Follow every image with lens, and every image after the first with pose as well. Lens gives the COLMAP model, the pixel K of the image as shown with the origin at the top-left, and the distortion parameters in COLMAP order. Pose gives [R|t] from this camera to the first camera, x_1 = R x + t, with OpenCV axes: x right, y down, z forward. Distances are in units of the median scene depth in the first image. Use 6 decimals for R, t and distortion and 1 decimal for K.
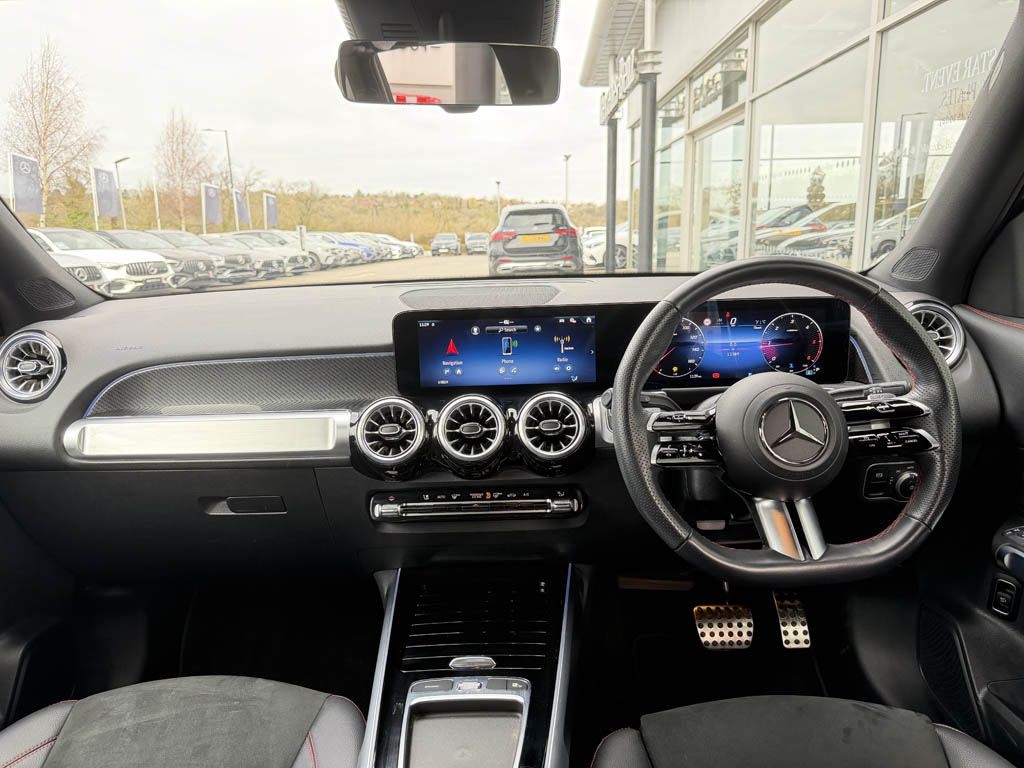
lens RADIAL K [[684.9, 0, 512.0], [0, 684.9, 384.0], [0, 0, 1]] dist [0.070769, -0.083842]
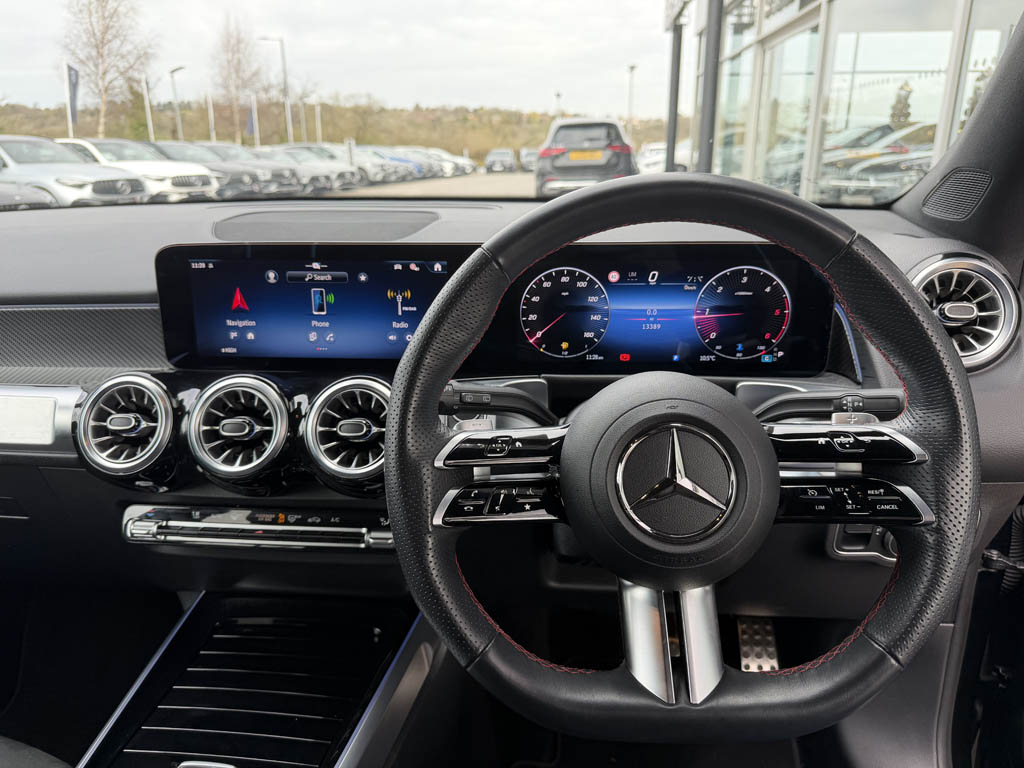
lens RADIAL K [[698.2, 0, 509.1], [0, 698.2, 364.1], [0, 0, 1]] dist [0.006229, -0.005403]
pose [[0.995567, 0.042554, -0.083880, 0.025360], [-0.035623, 0.995957, 0.082465, -0.006022], [0.087050, -0.079111, 0.993058, 0.033611]]
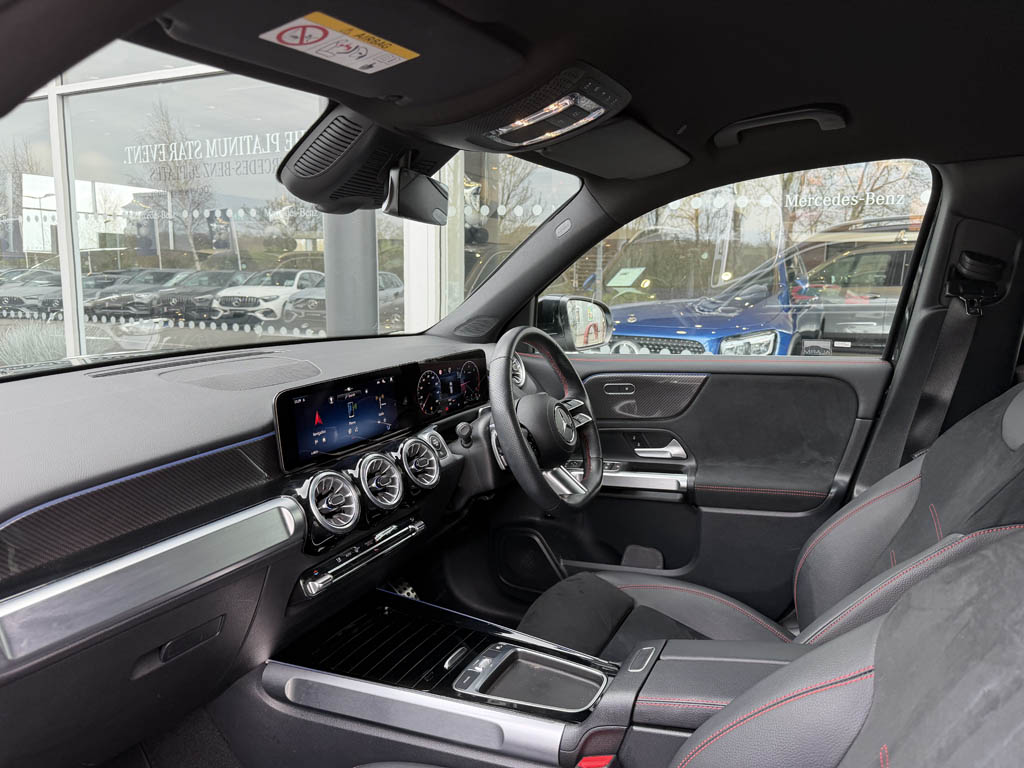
lens RADIAL K [[698.2, 0, 509.1], [0, 698.2, 364.1], [0, 0, 1]] dist [0.006229, -0.005403]
pose [[0.439476, -0.090328, 0.893701, -0.097212], [0.182724, 0.983118, 0.009512, -0.009762], [-0.879473, 0.159120, 0.448562, 0.024072]]
